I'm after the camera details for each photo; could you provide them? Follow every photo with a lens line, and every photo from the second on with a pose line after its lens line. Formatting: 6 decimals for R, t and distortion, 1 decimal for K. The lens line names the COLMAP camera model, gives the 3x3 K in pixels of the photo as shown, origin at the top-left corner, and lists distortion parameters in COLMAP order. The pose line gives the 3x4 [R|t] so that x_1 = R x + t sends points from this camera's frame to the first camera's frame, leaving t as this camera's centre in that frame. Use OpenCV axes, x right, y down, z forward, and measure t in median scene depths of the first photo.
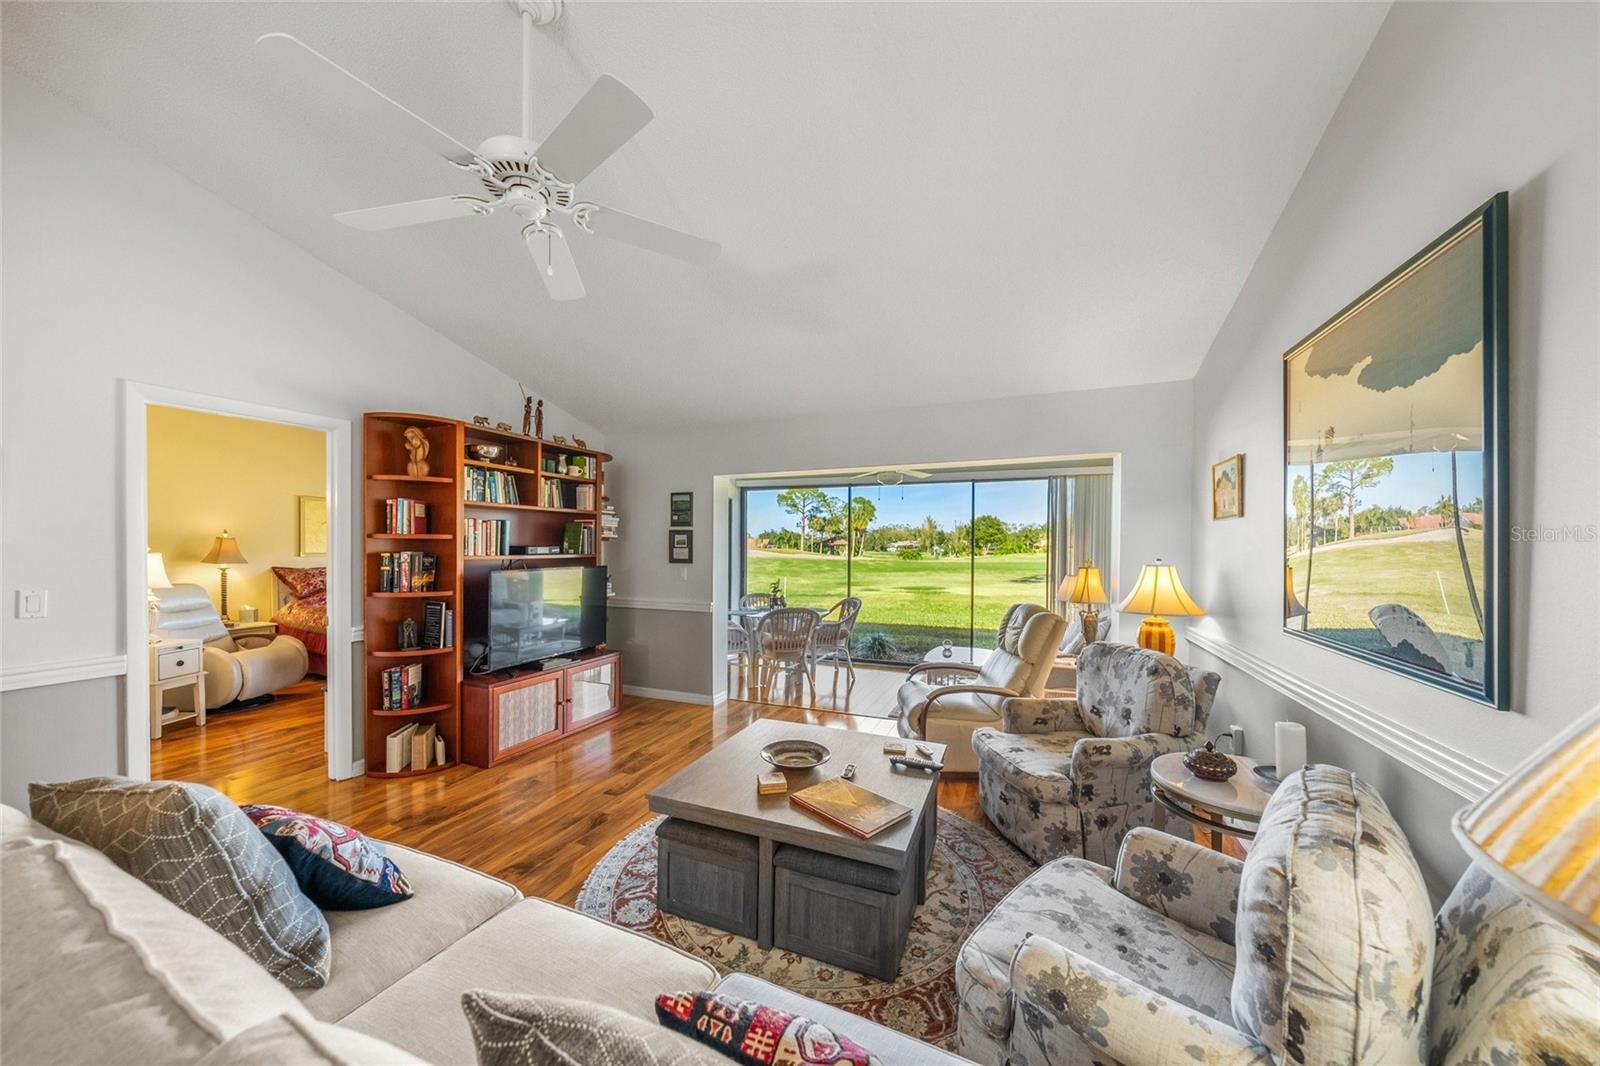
lens RADIAL K [[560.0, 0, 787.1], [0, 560.0, 557.4], [0, 0, 1]] dist [-0.004222, -0.000200]
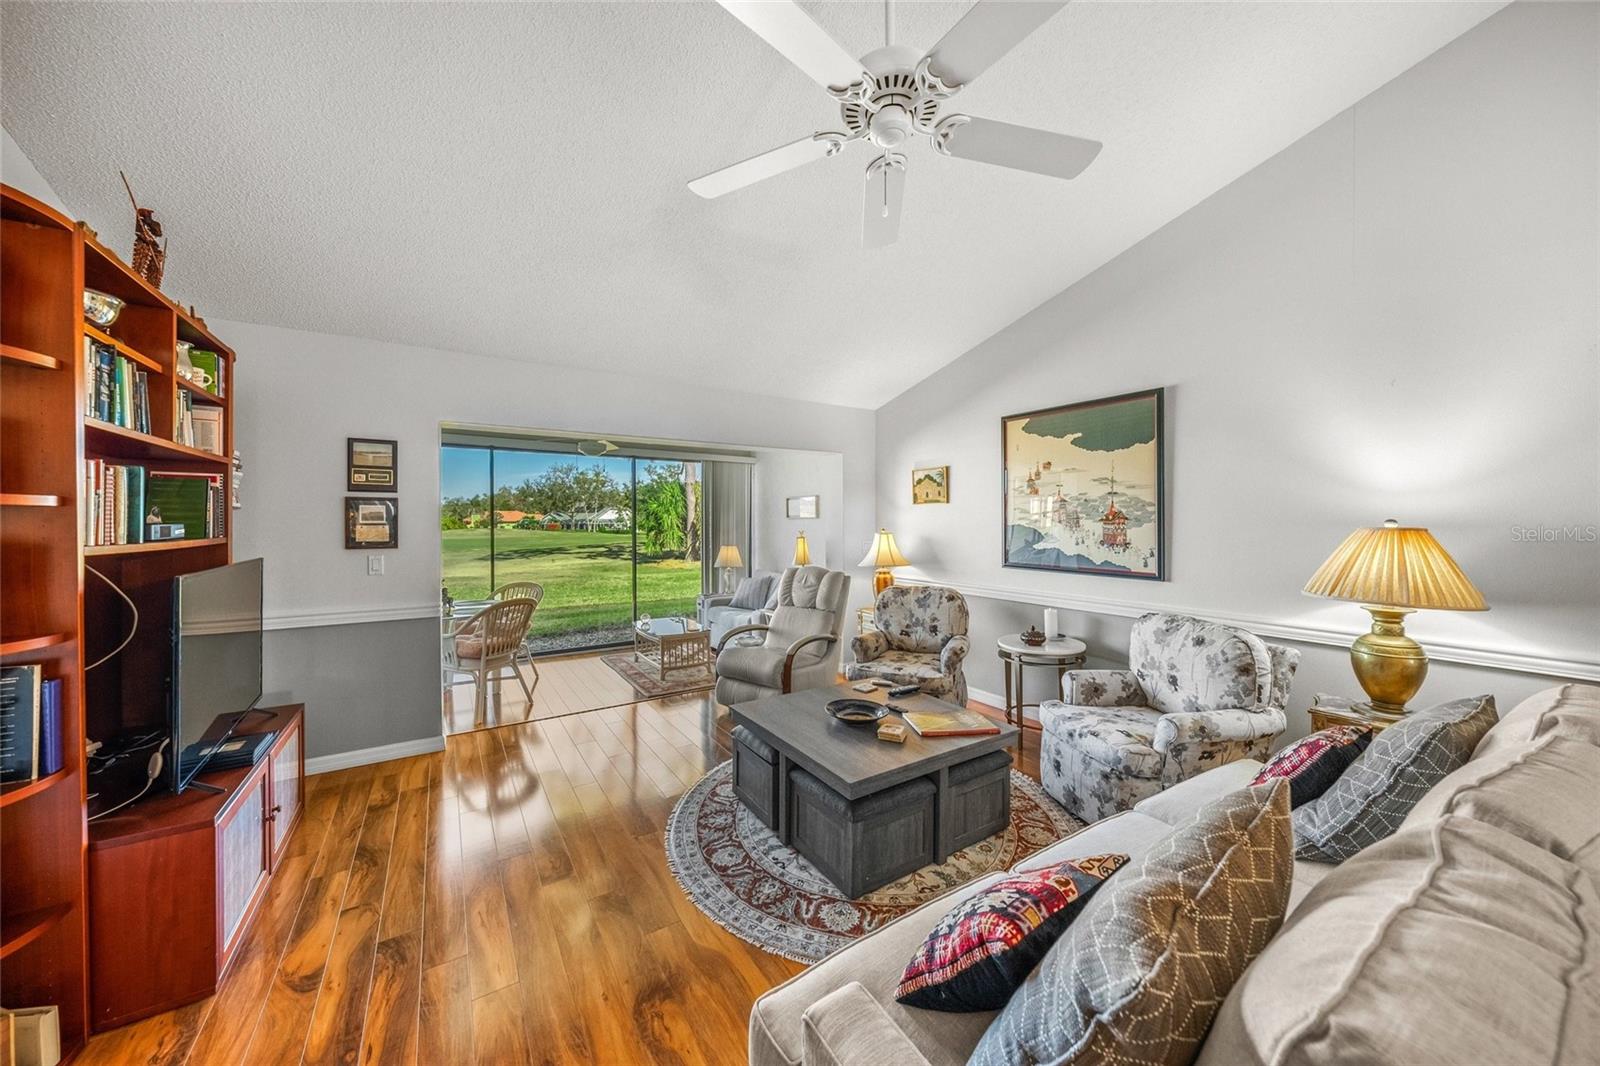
lens RADIAL K [[560.0, 0, 813.3], [0, 560.0, 532.8], [0, 0, 1]] dist [-0.004222, -0.000200]
pose [[0.551125, -0.020688, 0.834166, -0.478579], [0.020610, 0.999725, 0.011177, -0.005102], [-0.834168, 0.011032, 0.551400, 0.237091]]
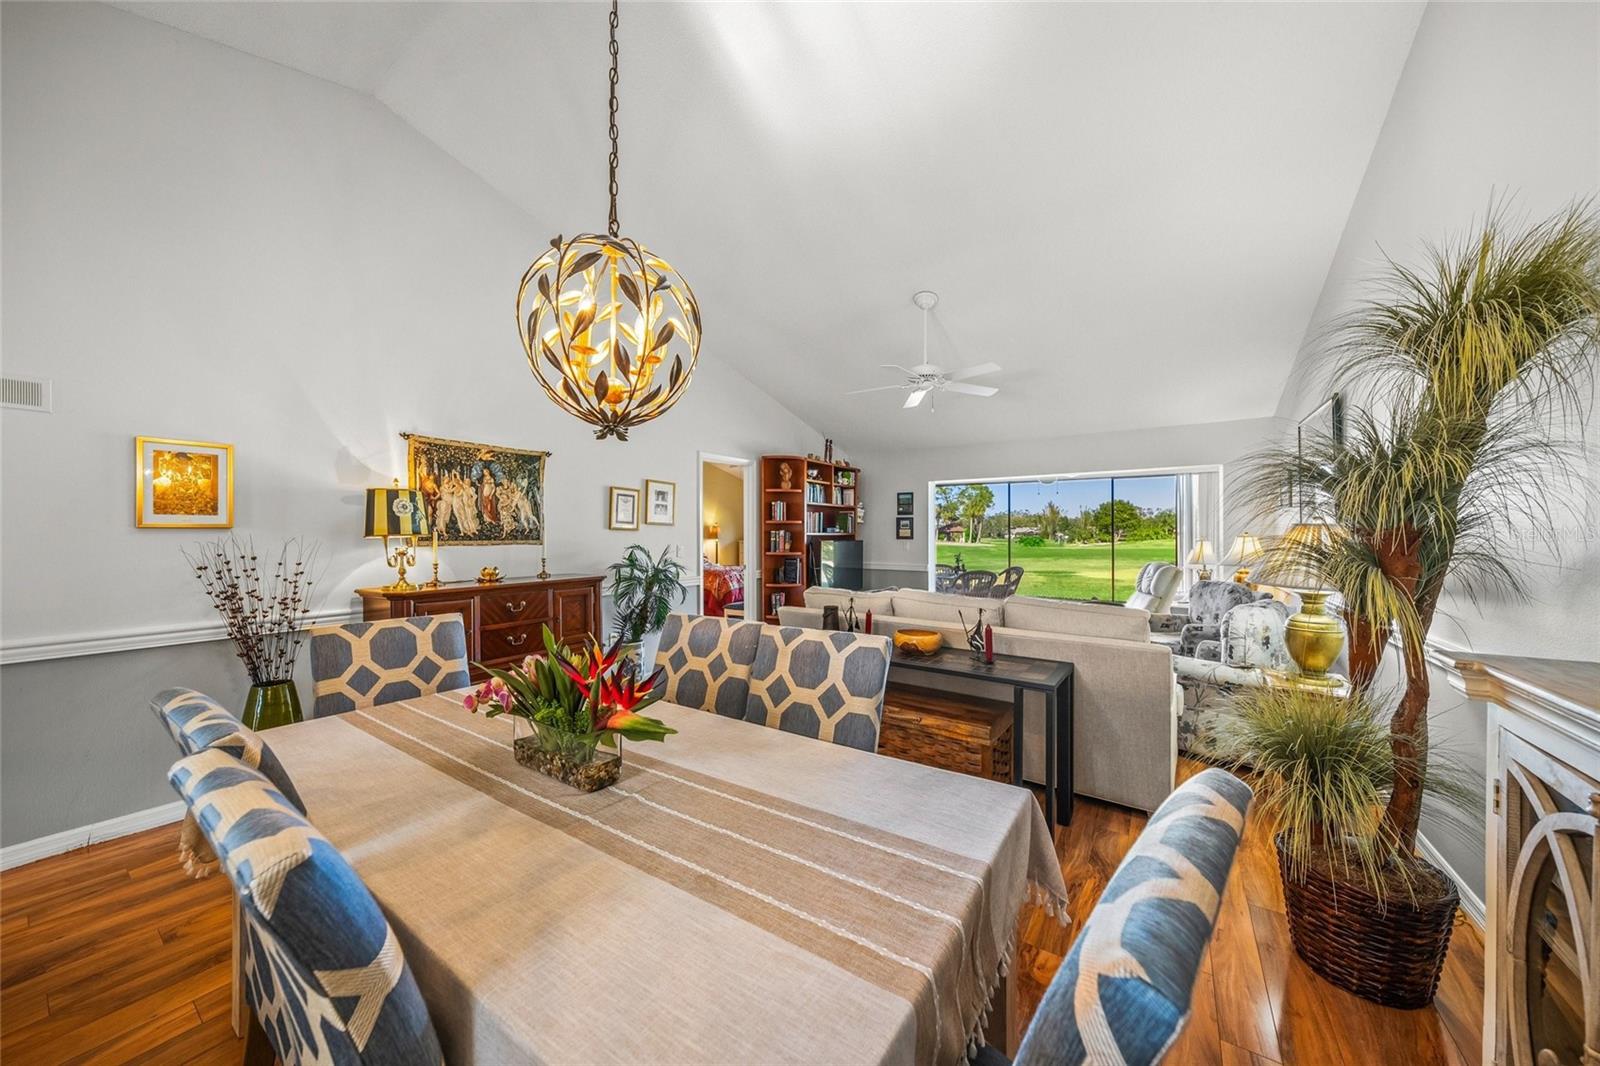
lens RADIAL K [[560.0, 0, 791.6], [0, 560.0, 528.3], [0, 0, 1]] dist [-0.004222, -0.000200]
pose [[0.982821, -0.005130, -0.184492, -0.226630], [-0.000363, 0.999558, -0.029728, 0.027481], [0.184563, 0.029285, 0.982384, -0.575768]]
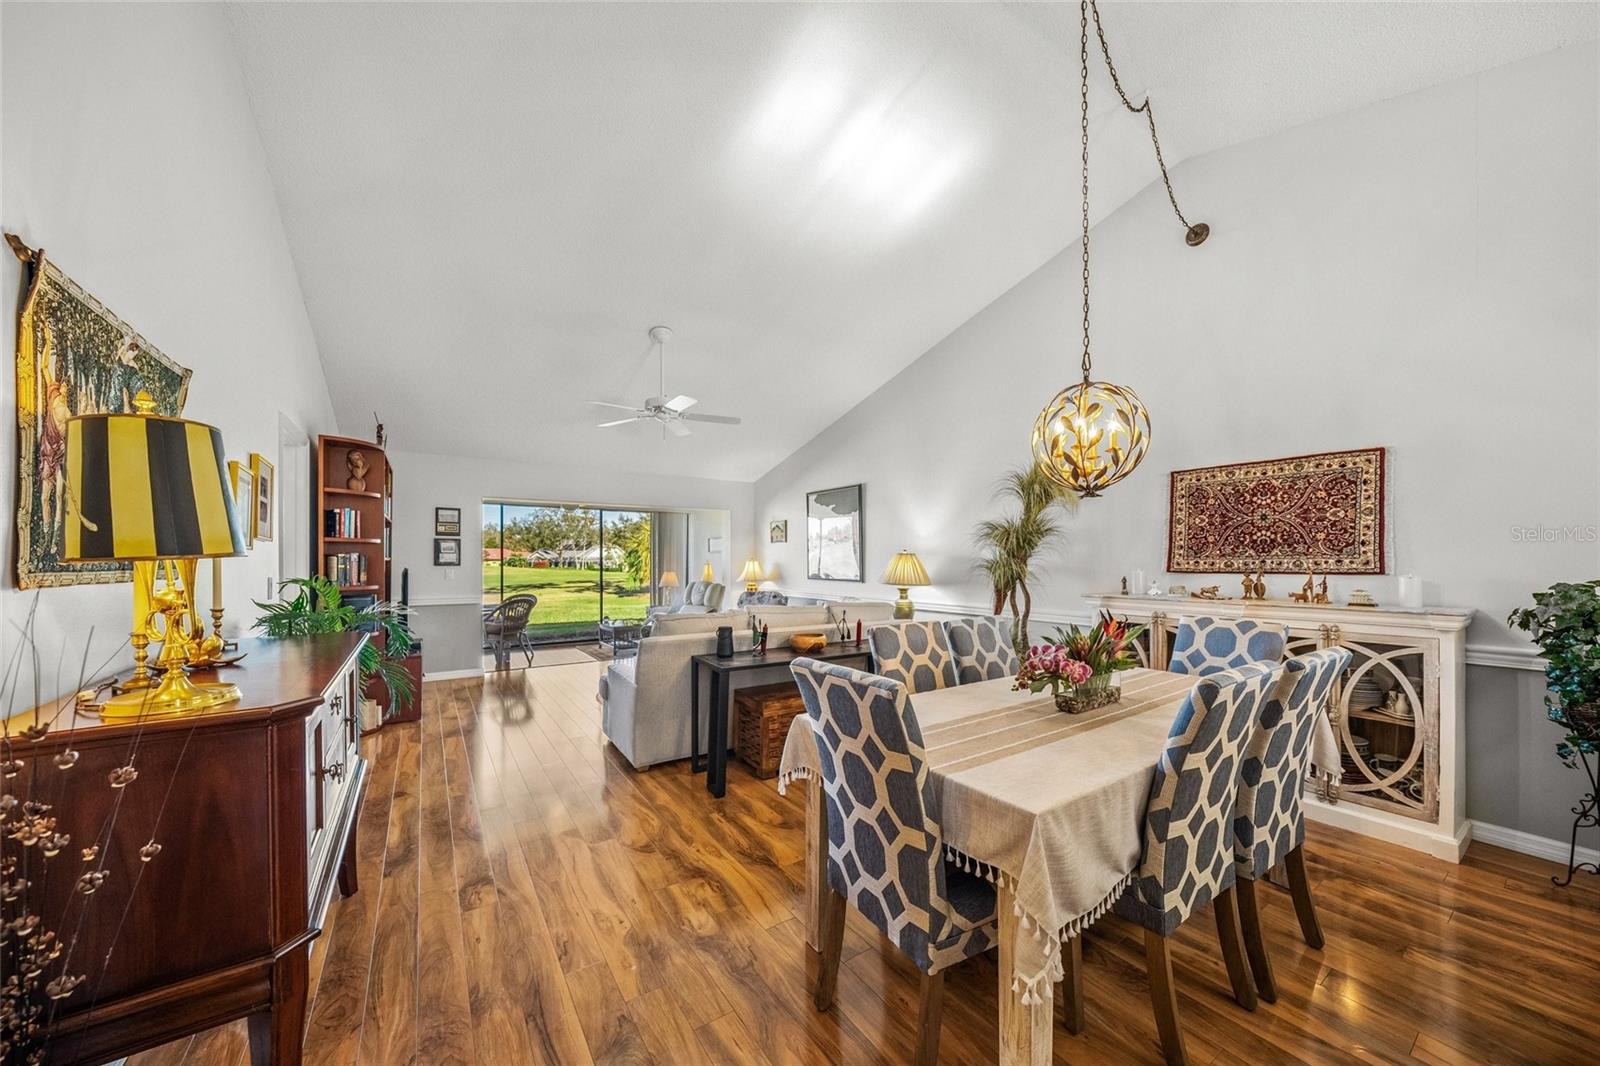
lens RADIAL K [[560.0, 0, 831.1], [0, 560.0, 569.3], [0, 0, 1]] dist [-0.004222, -0.000200]
pose [[0.514194, -0.017823, 0.857489, -0.865625], [0.019872, 0.999763, 0.008865, 0.025823], [-0.857444, 0.012481, 0.514427, -0.373259]]
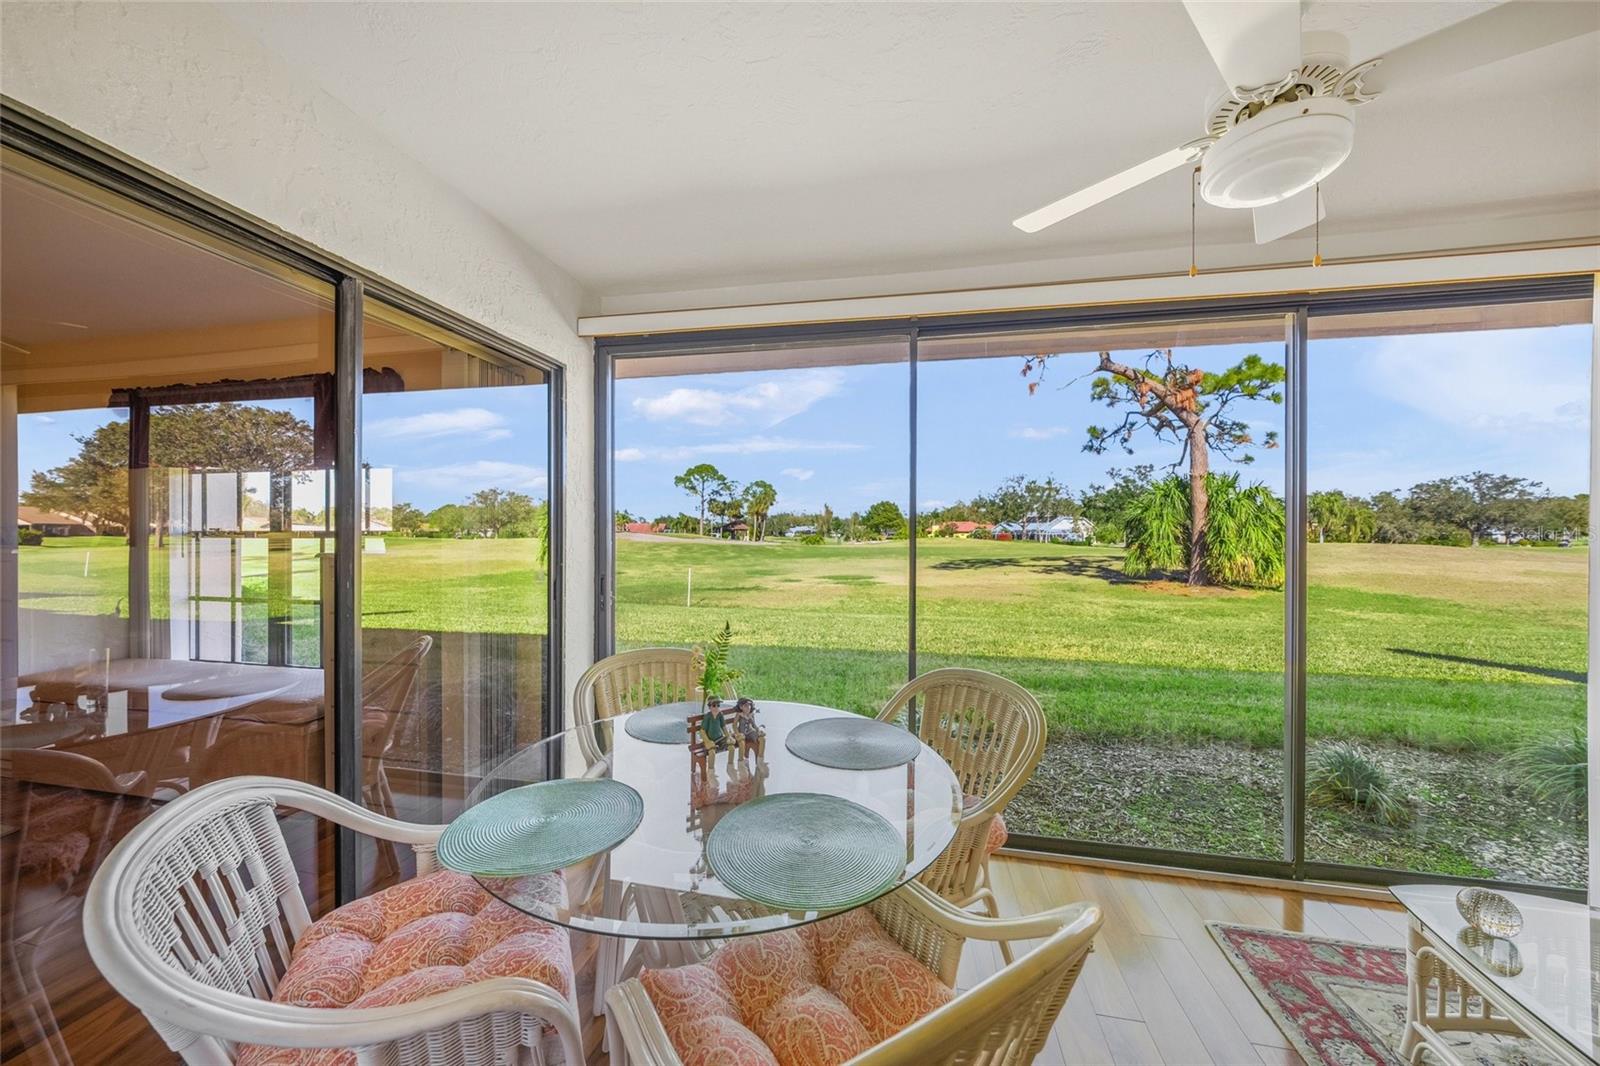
lens RADIAL K [[560.0, 0, 793.1], [0, 560.0, 534.2], [0, 0, 1]] dist [-0.004222, -0.000200]
pose [[0.981395, 0.000561, 0.191999, -0.056181], [0.002397, 0.999882, -0.015172, 0.004299], [-0.191985, 0.015350, 0.981278, 1.013309]]
